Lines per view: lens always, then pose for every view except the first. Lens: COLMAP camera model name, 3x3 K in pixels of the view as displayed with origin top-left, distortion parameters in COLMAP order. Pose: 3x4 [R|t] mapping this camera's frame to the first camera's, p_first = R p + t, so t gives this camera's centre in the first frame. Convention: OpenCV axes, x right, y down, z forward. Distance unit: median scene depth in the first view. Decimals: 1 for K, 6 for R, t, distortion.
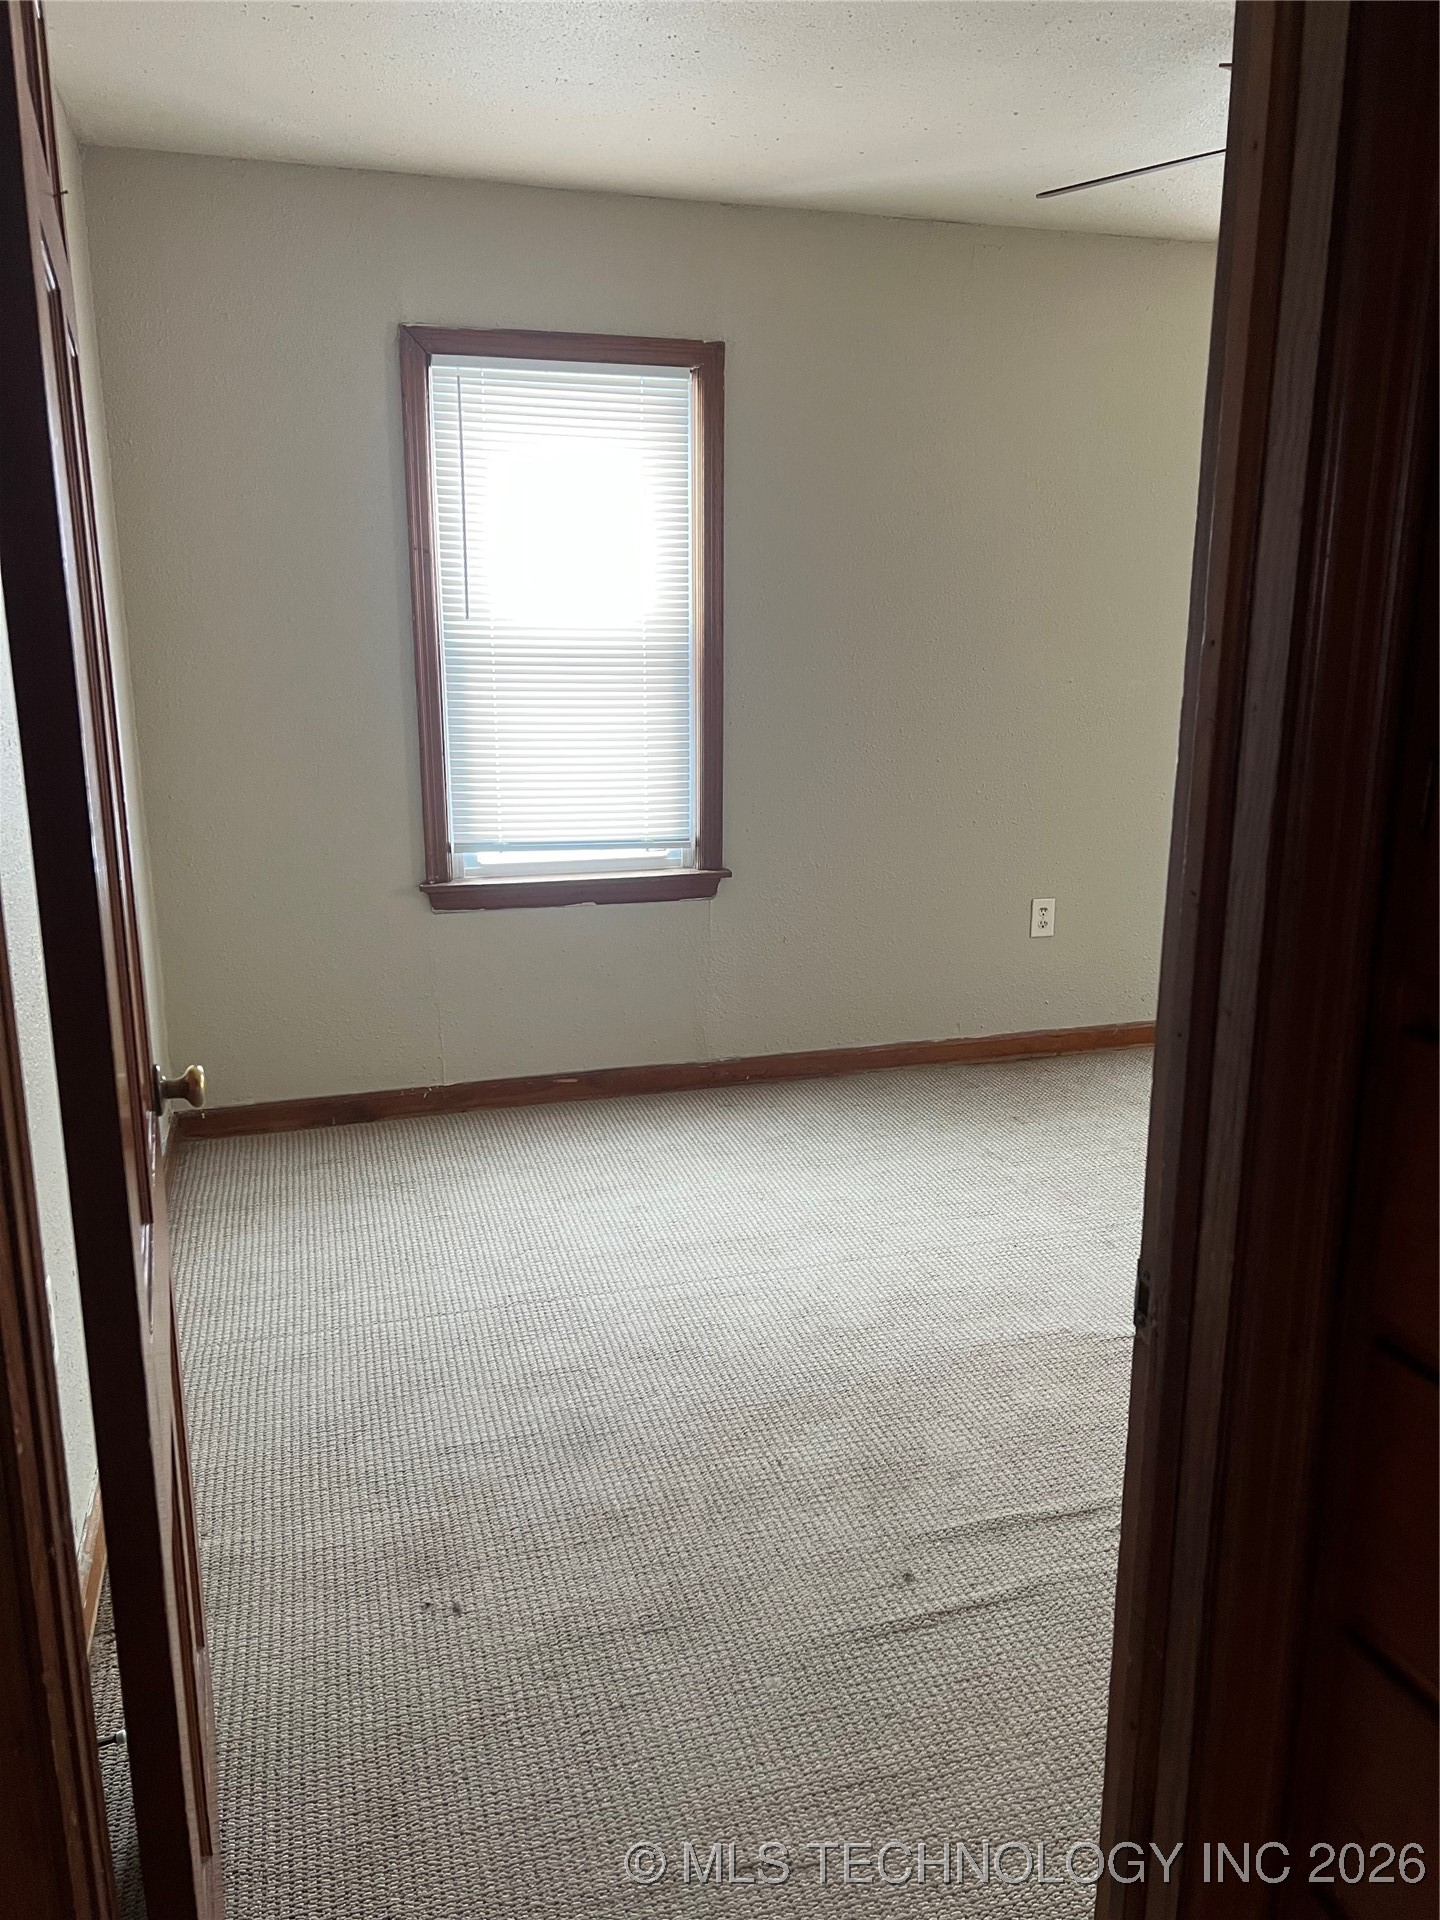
lens RADIAL K [[1468.8, 0, 797.4], [0, 1468.8, 959.7], [0, 0, 1]] dist [0.050634, -0.071431]
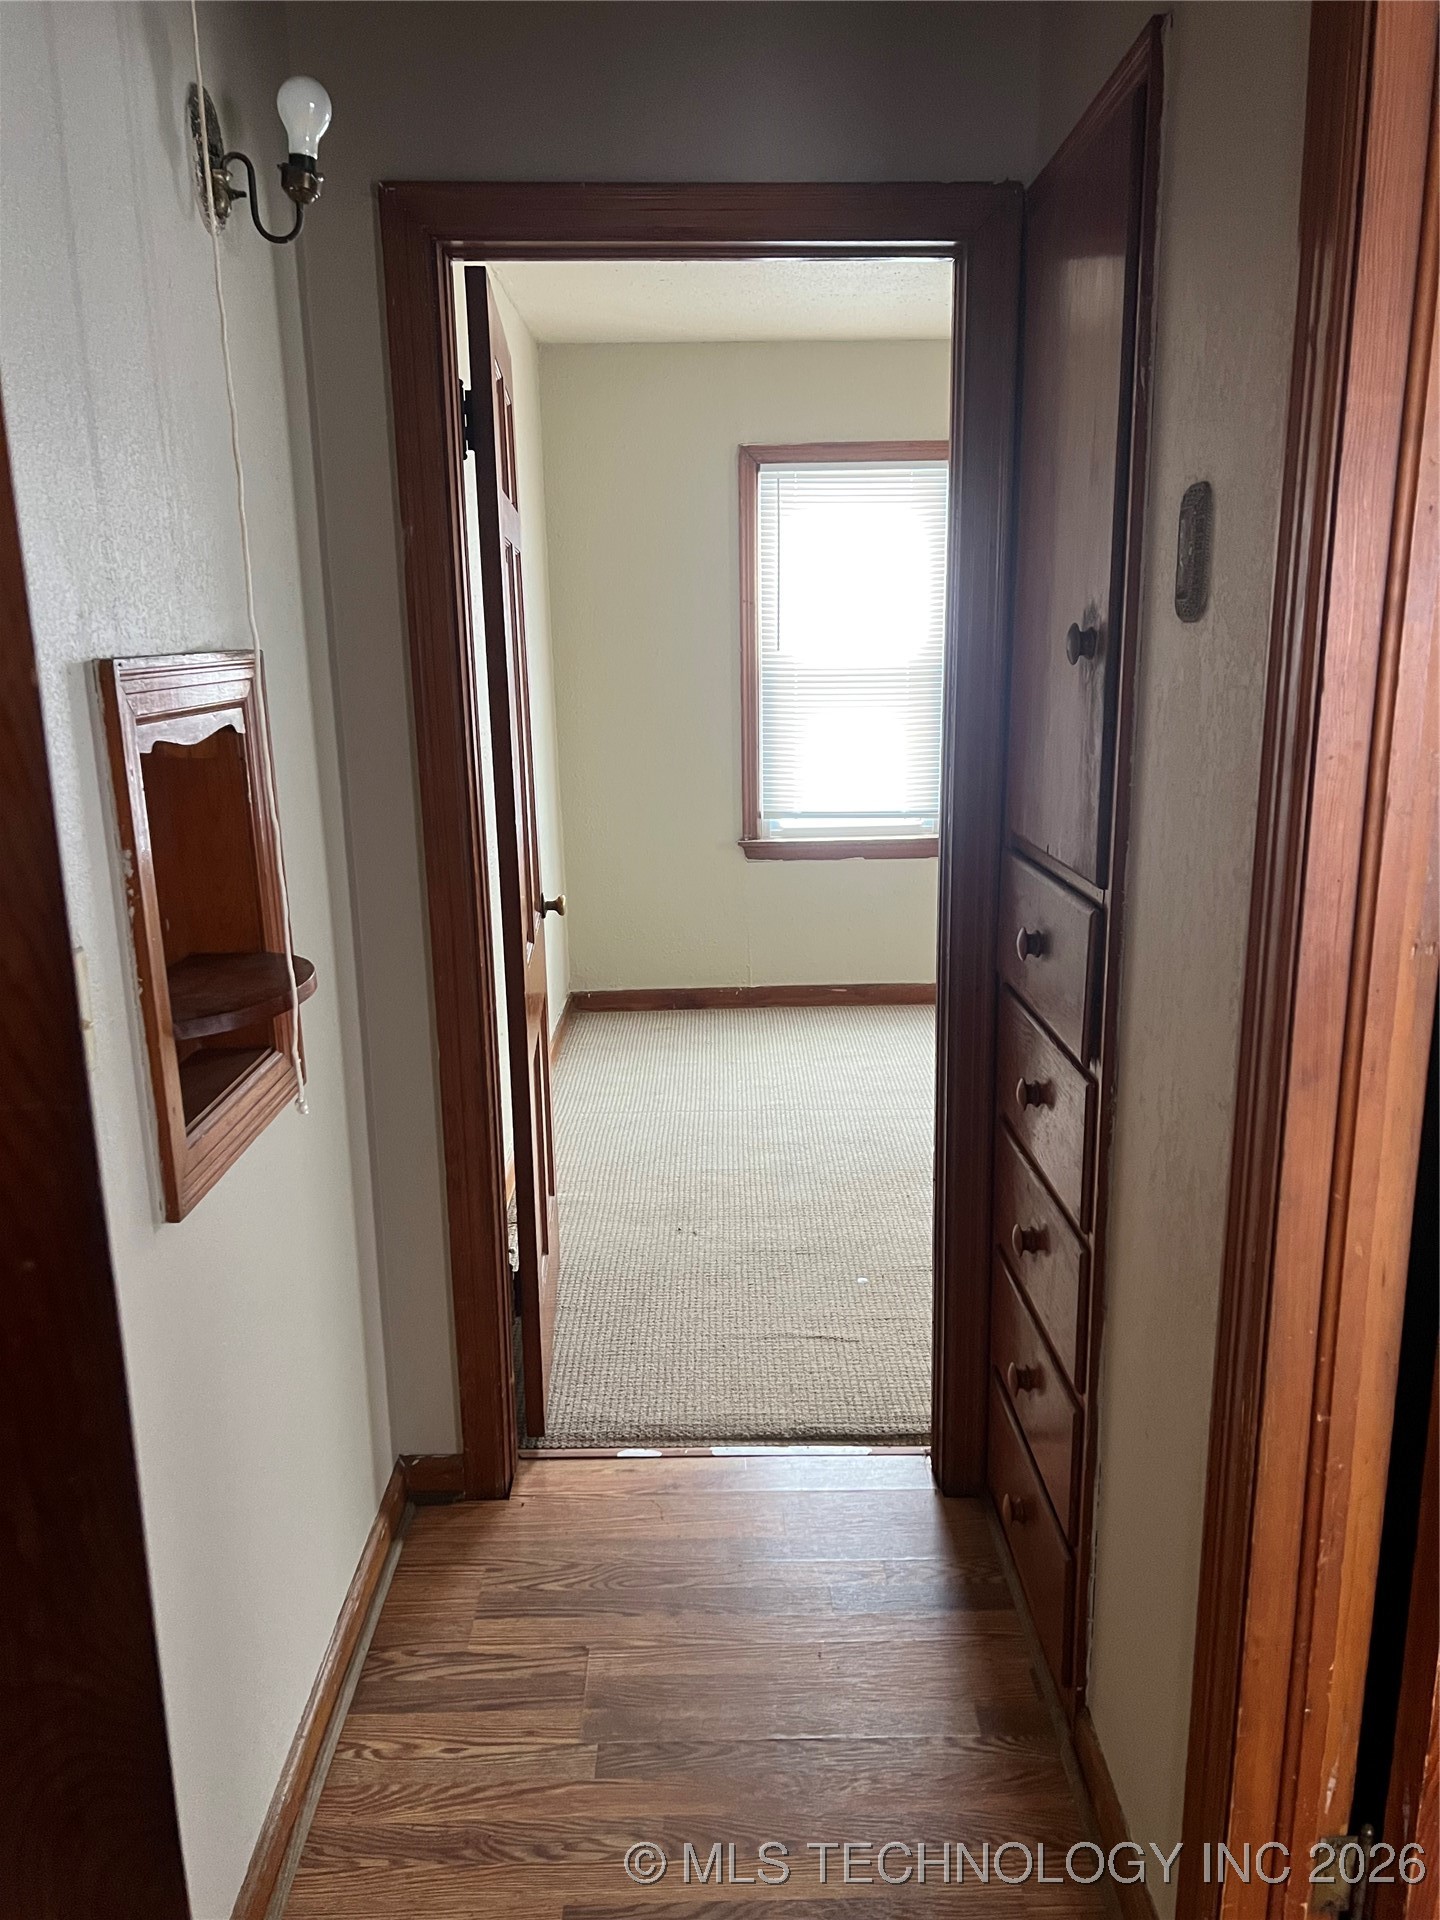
lens RADIAL K [[1431.1, 0, 720.0], [0, 1431.1, 960.0], [0, 0, 1]] dist [0.045971, -0.003205]
pose [[0.949196, 0.041446, -0.311943, 0.163327], [-0.042813, 0.999080, 0.002467, 0.062111], [0.311758, 0.011013, 0.950098, -0.309972]]
